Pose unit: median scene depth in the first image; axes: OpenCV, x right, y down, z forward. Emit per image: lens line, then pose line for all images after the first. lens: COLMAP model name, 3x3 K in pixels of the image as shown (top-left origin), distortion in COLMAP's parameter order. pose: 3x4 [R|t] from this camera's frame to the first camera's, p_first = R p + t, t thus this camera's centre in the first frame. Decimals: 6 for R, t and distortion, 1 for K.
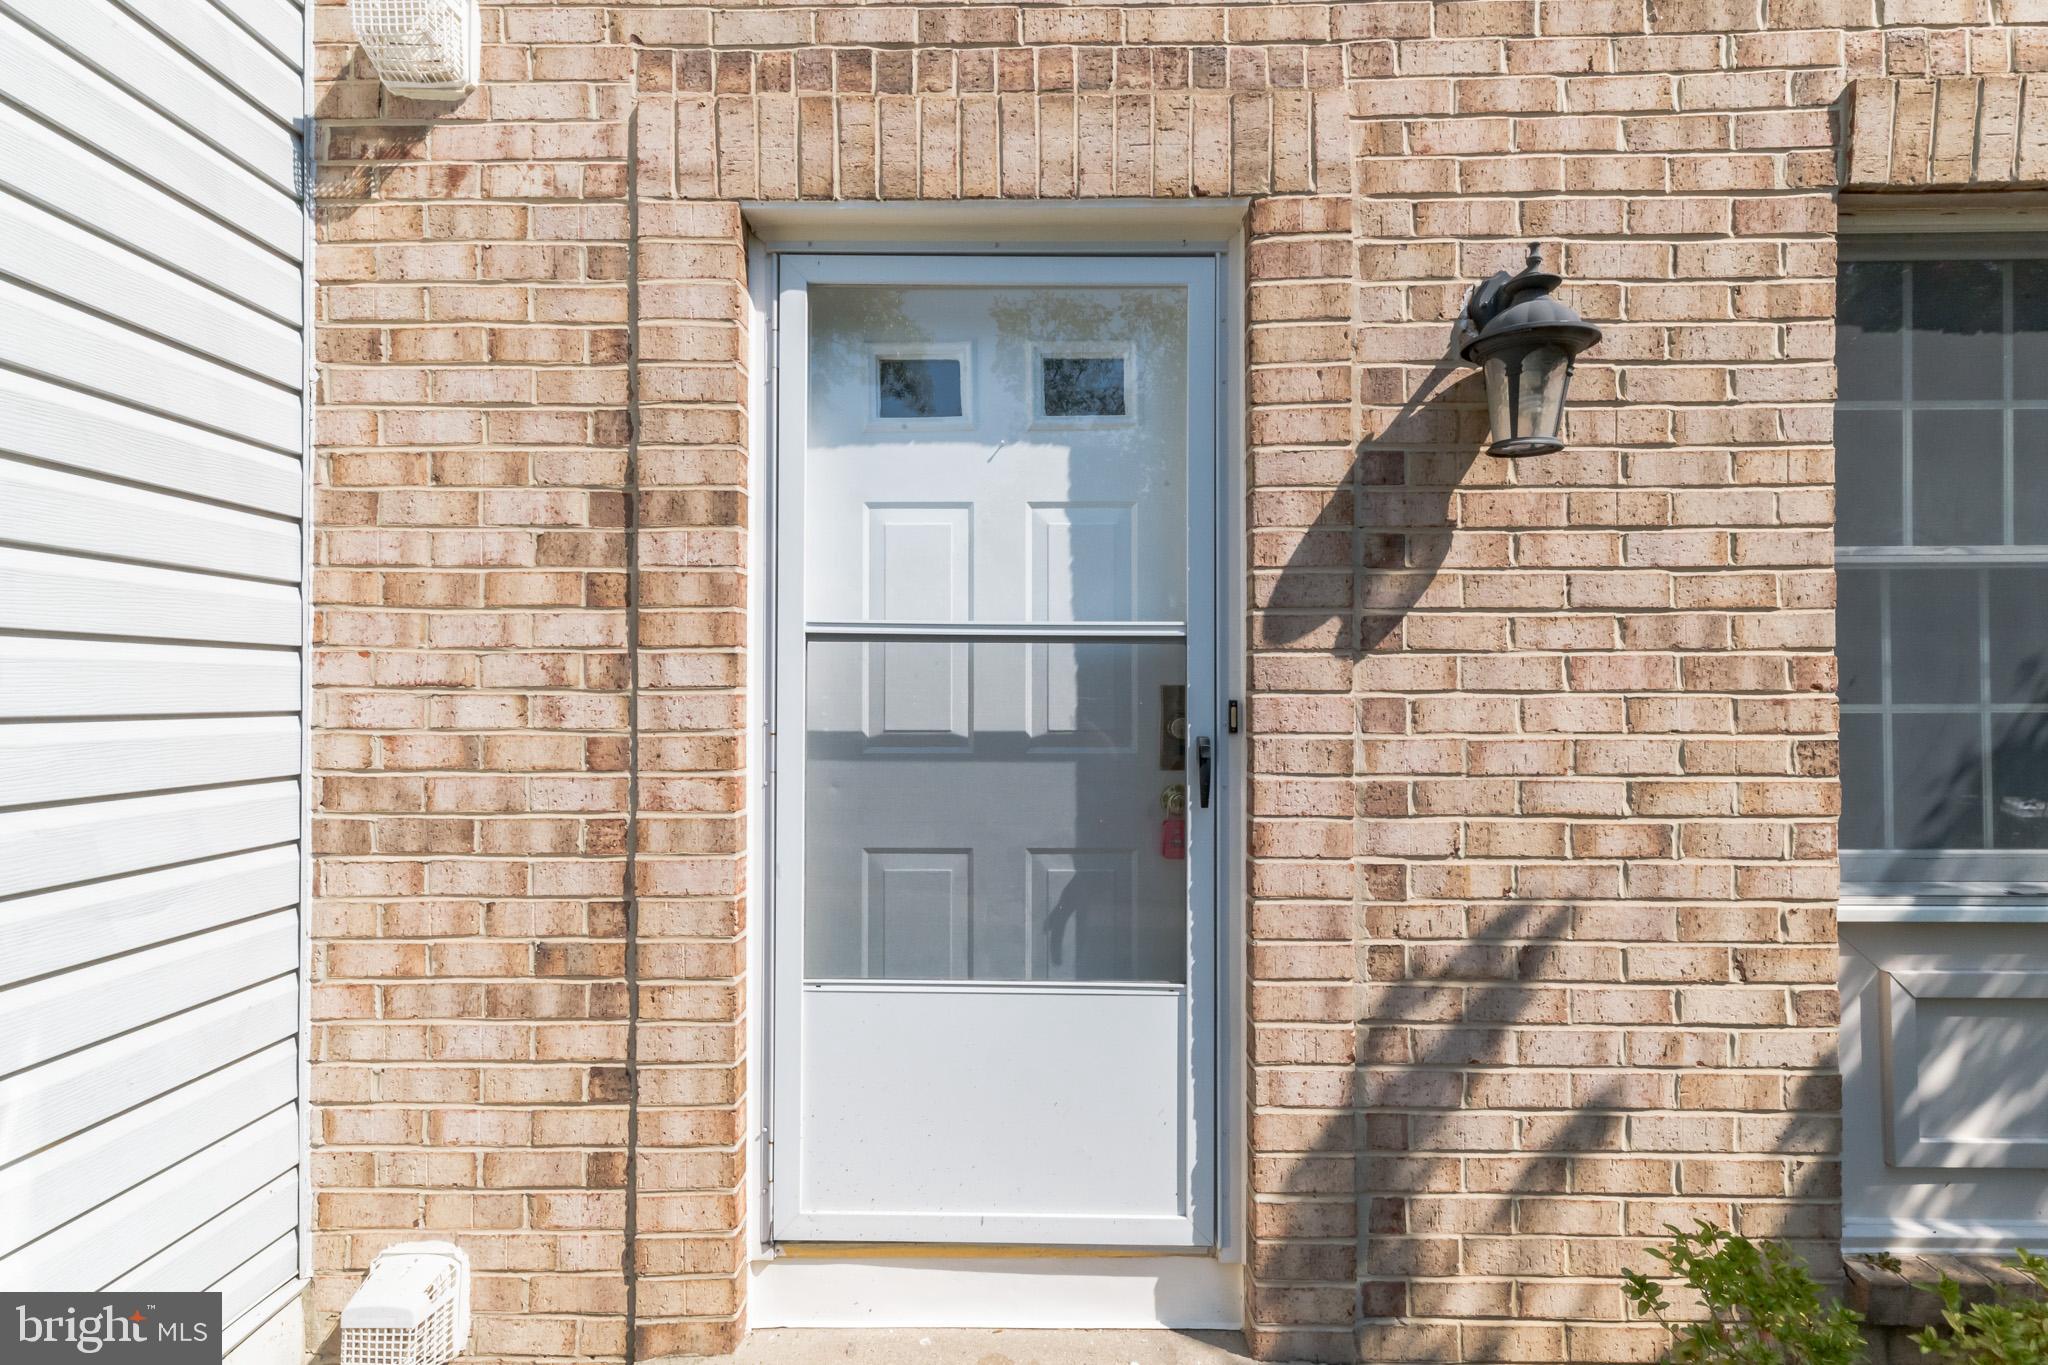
lens RADIAL K [[916.1, 0, 1031.6], [0, 916.1, 704.3], [0, 0, 1]] dist [0.008300, -0.000065]
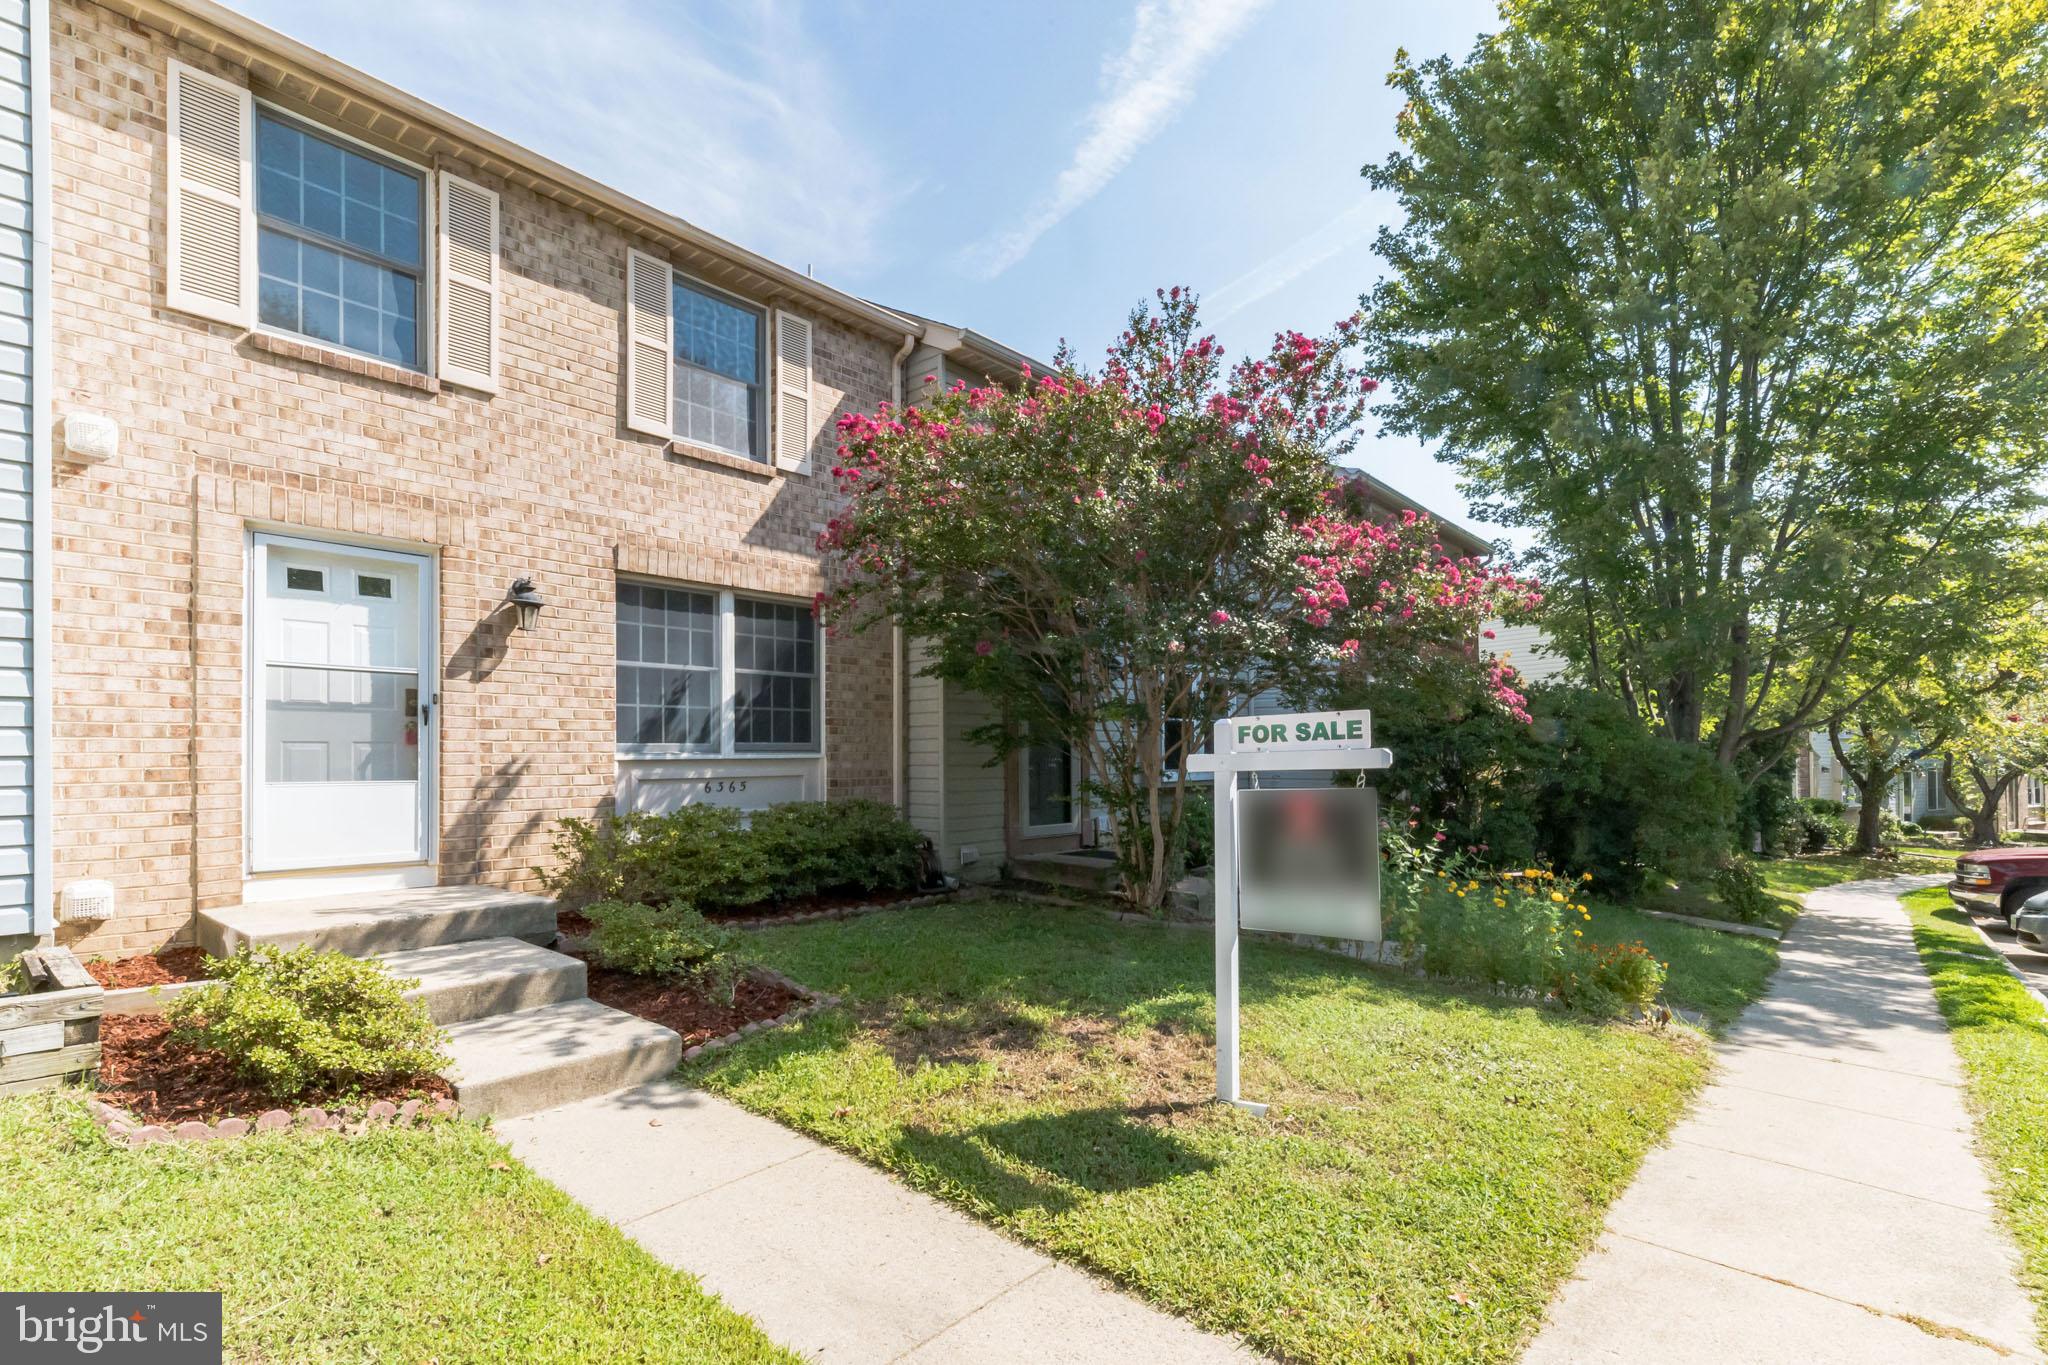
lens RADIAL K [[897.7, 0, 1027.7], [0, 897.7, 739.1], [0, 0, 1]] dist [0.002757, 0.000272]
pose [[0.643883, 0.007453, 0.765088, -0.898314], [0.005584, 0.999880, -0.014440, 0.221627], [-0.765104, 0.013570, 0.643764, -2.761024]]
